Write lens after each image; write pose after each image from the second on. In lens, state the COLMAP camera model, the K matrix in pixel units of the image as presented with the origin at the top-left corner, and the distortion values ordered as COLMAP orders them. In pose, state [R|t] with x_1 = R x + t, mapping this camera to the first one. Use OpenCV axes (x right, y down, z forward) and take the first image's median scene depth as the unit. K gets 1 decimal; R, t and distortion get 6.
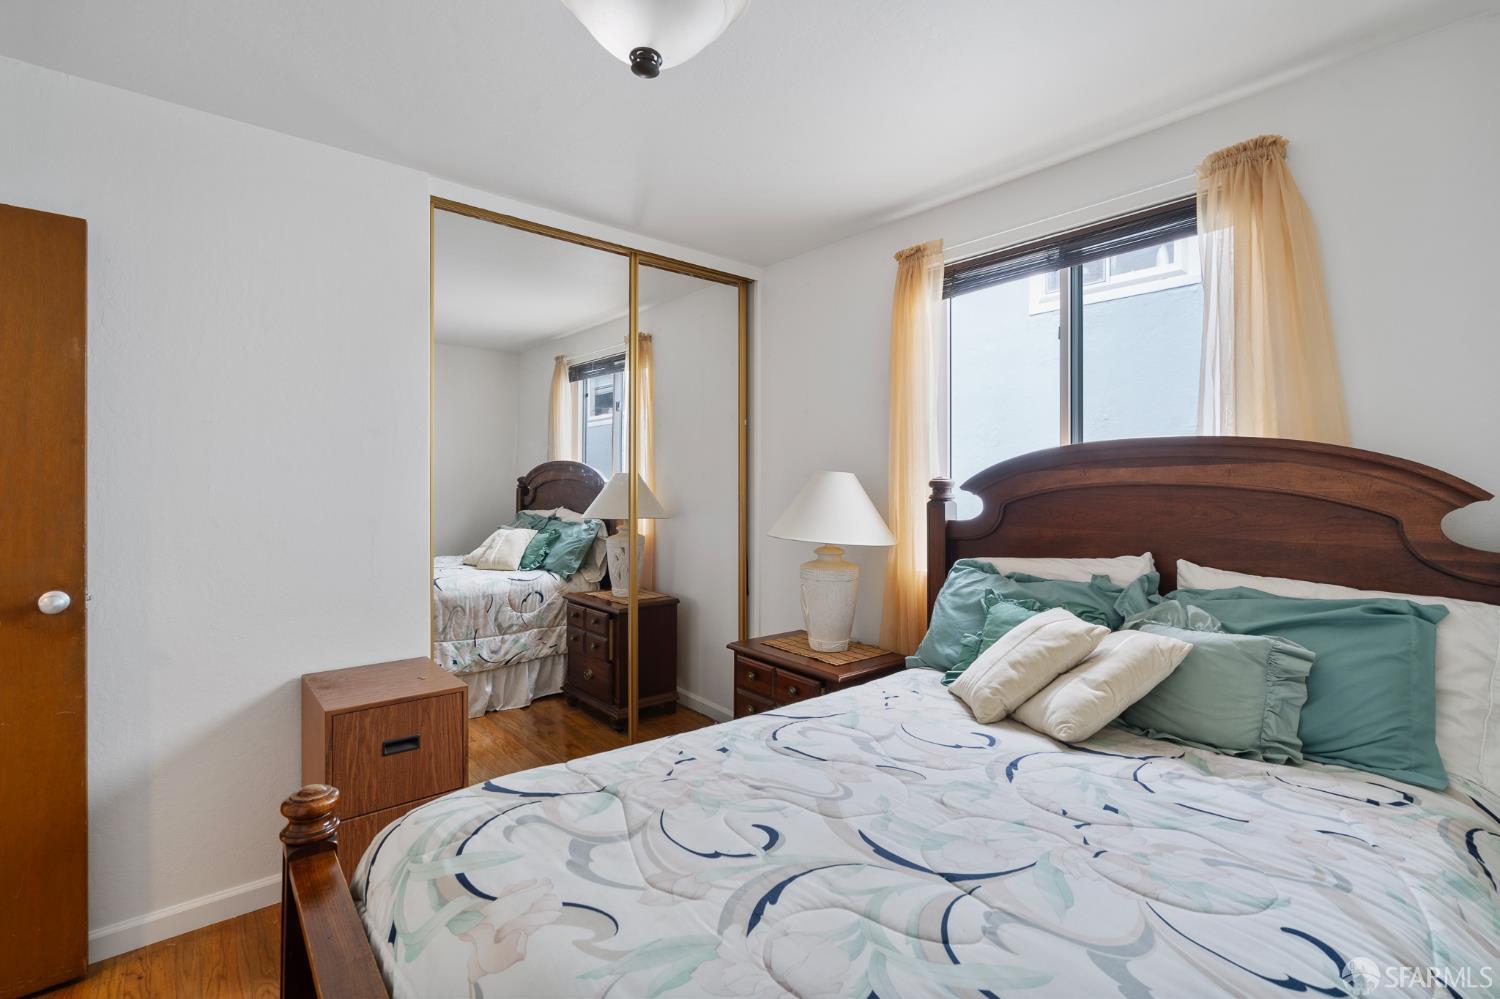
lens RADIAL K [[676.1, 0, 747.0], [0, 676.1, 506.5], [0, 0, 1]] dist [-0.002939, 0.000659]
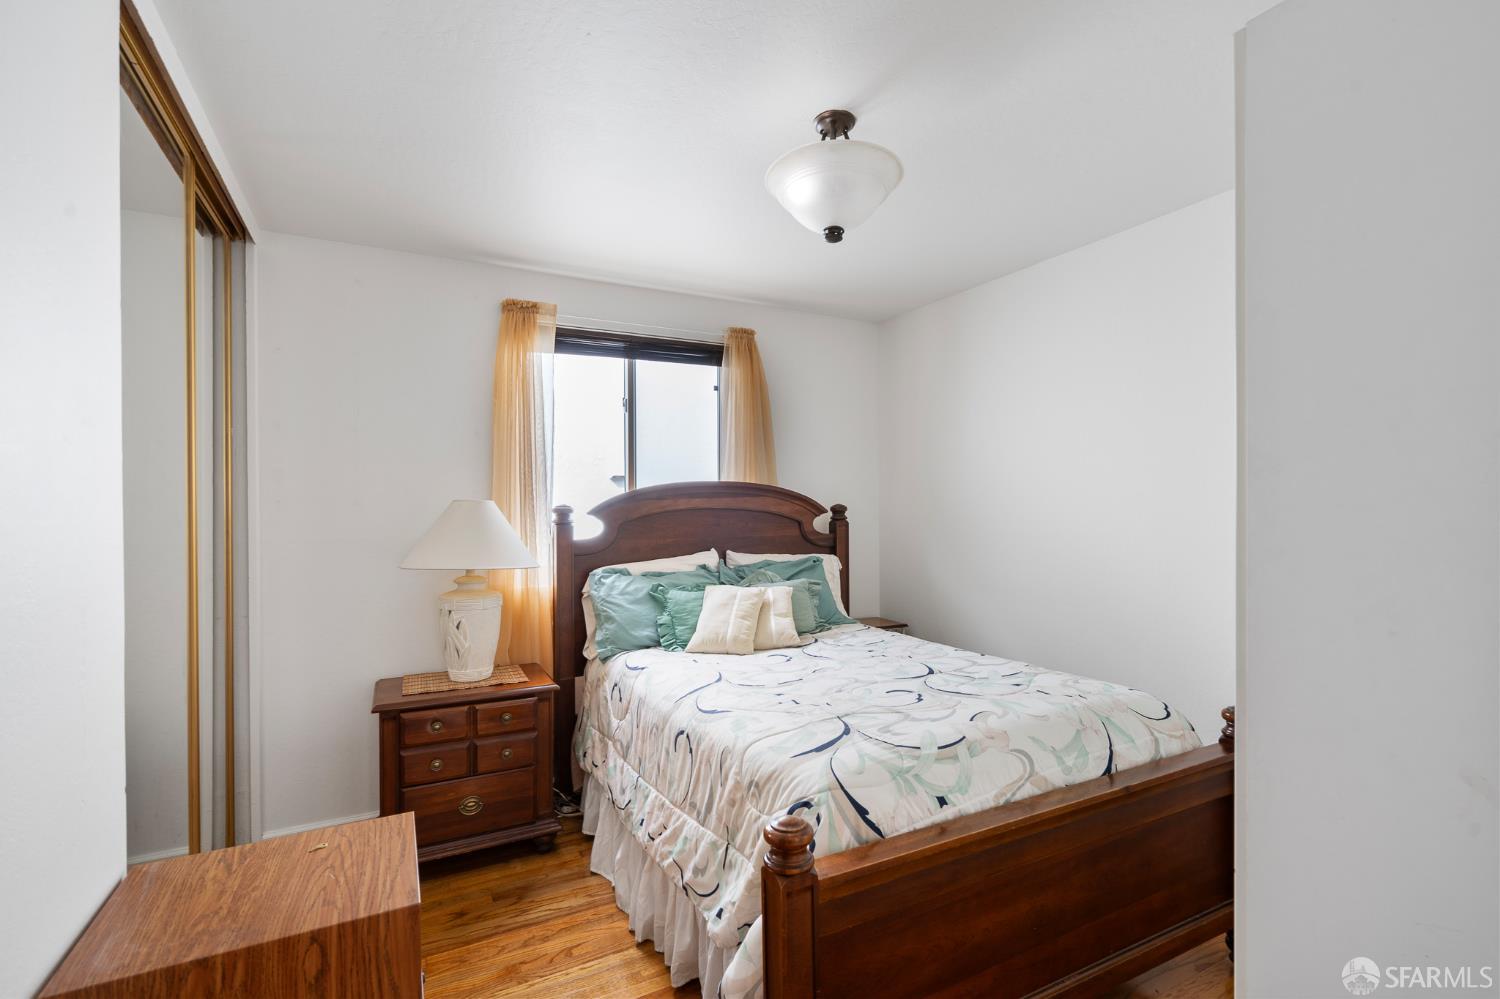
lens RADIAL K [[705.5, 0, 742.7], [0, 705.5, 505.8], [0, 0, 1]] dist [-0.006255, -0.000210]
pose [[0.201967, -0.003321, 0.979387, -1.291024], [0.040065, 0.999185, -0.004874, -0.030652], [-0.978573, 0.040224, 0.201935, 0.645239]]
